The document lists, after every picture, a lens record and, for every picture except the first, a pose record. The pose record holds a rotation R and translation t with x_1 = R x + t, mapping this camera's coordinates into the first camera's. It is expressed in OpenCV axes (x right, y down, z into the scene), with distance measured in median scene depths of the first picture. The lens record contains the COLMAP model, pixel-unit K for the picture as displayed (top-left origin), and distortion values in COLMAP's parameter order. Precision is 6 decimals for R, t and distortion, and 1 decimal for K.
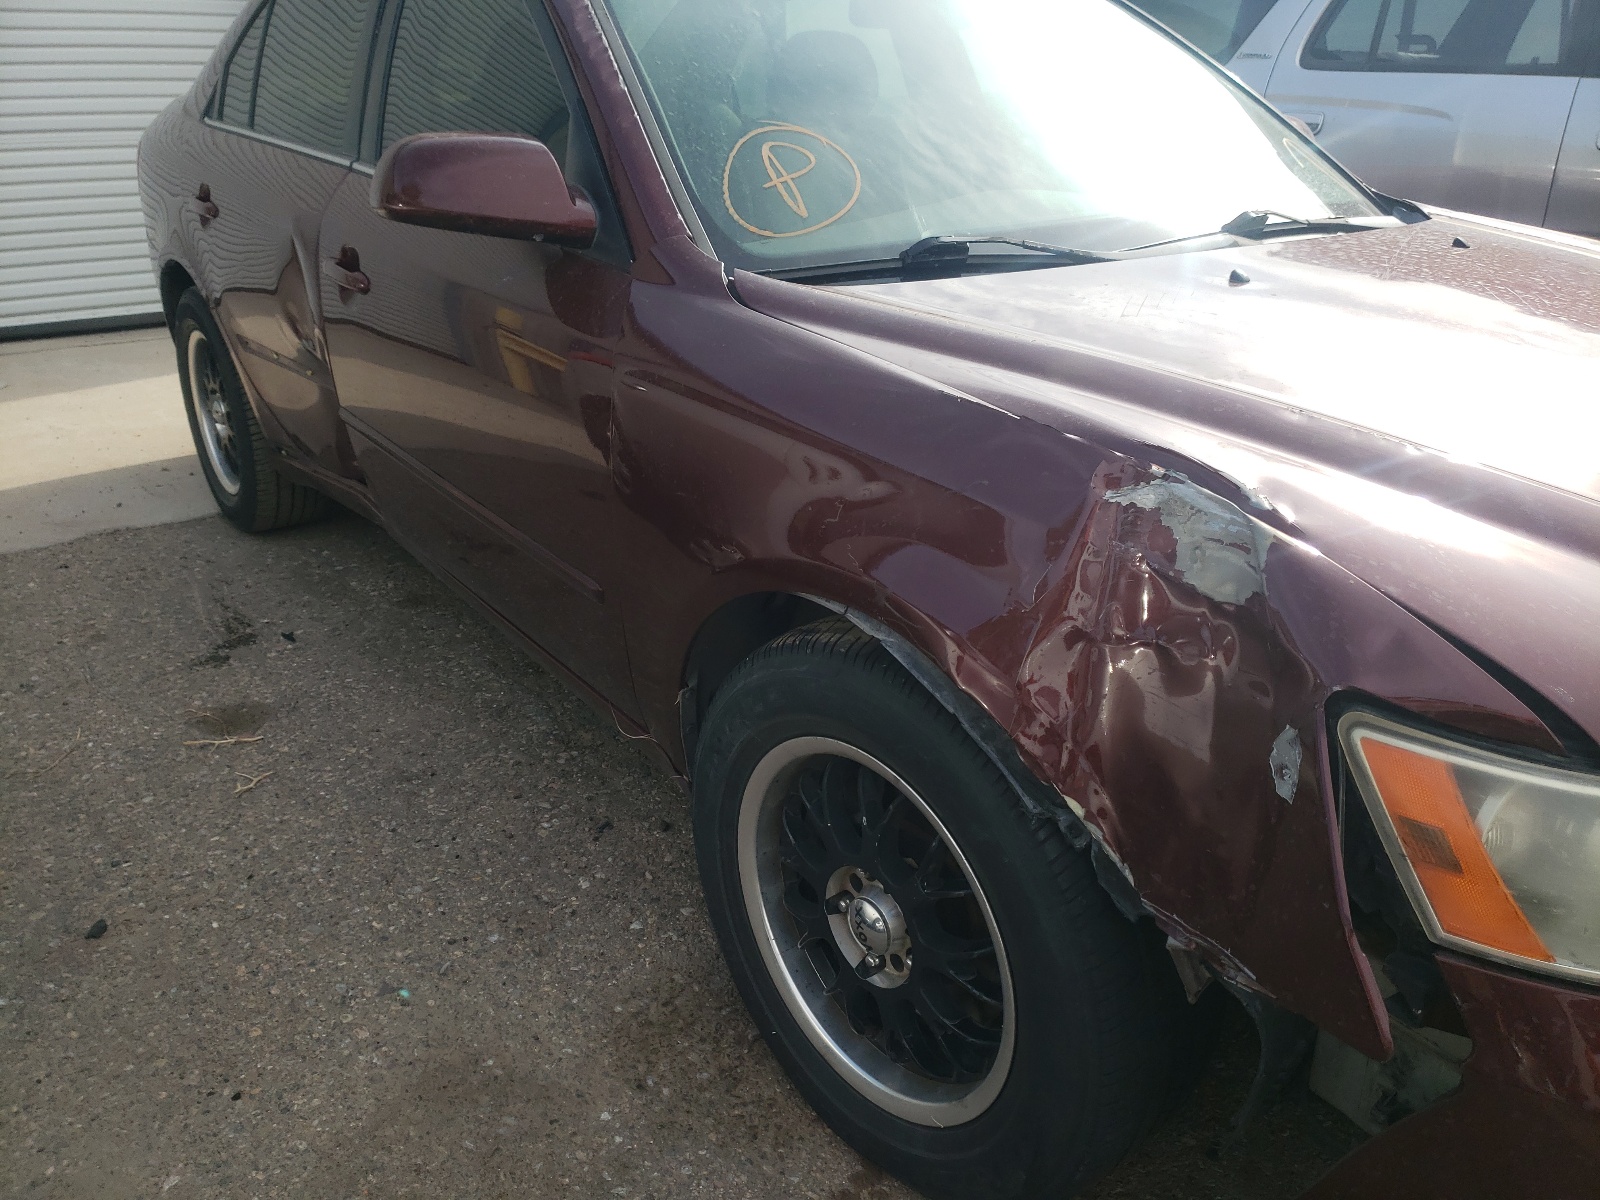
lens RADIAL K [[1136.3, 0, 800.0], [0, 1136.3, 600.0], [0, 0, 1]] dist [0.003161, 0.007549]
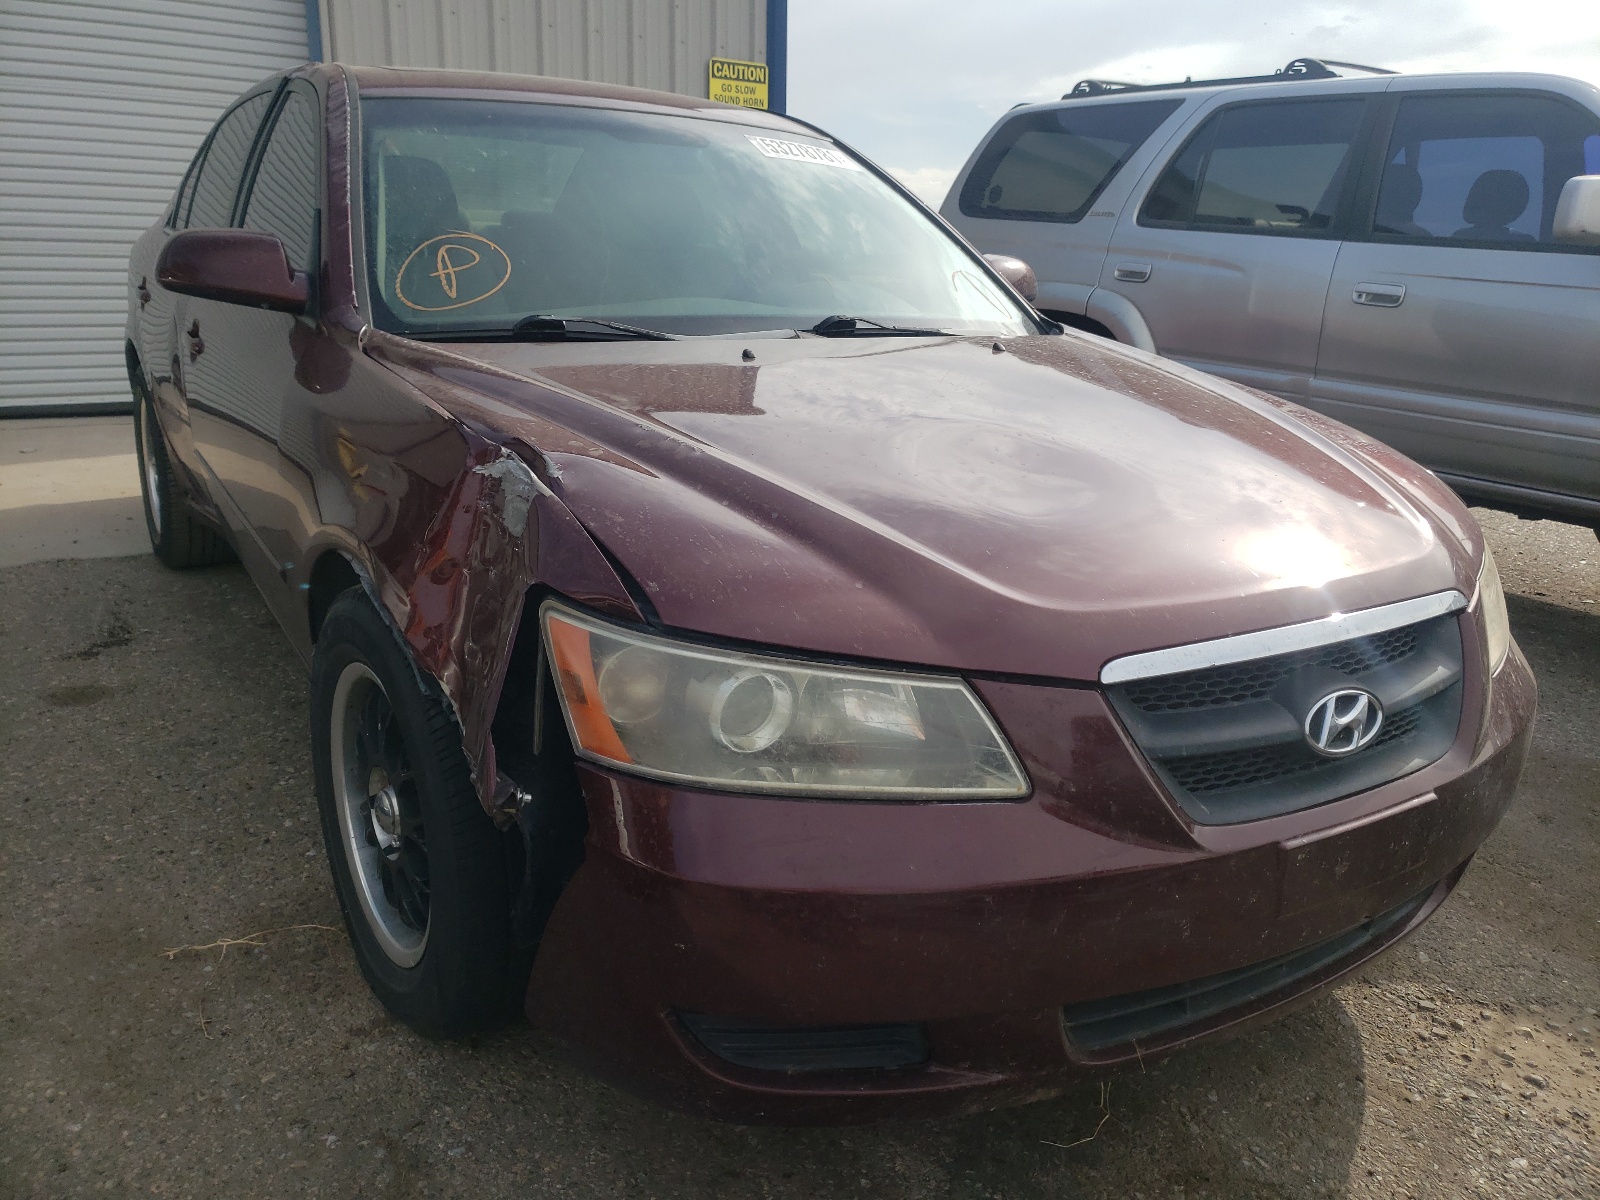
lens RADIAL K [[1136.3, 0, 800.0], [0, 1136.3, 600.0], [0, 0, 1]] dist [0.003161, 0.007549]
pose [[0.996248, 0.058262, -0.064001, 0.401199], [-0.065272, 0.991387, -0.113540, 0.108255], [0.056834, 0.117291, 0.991470, -0.200382]]
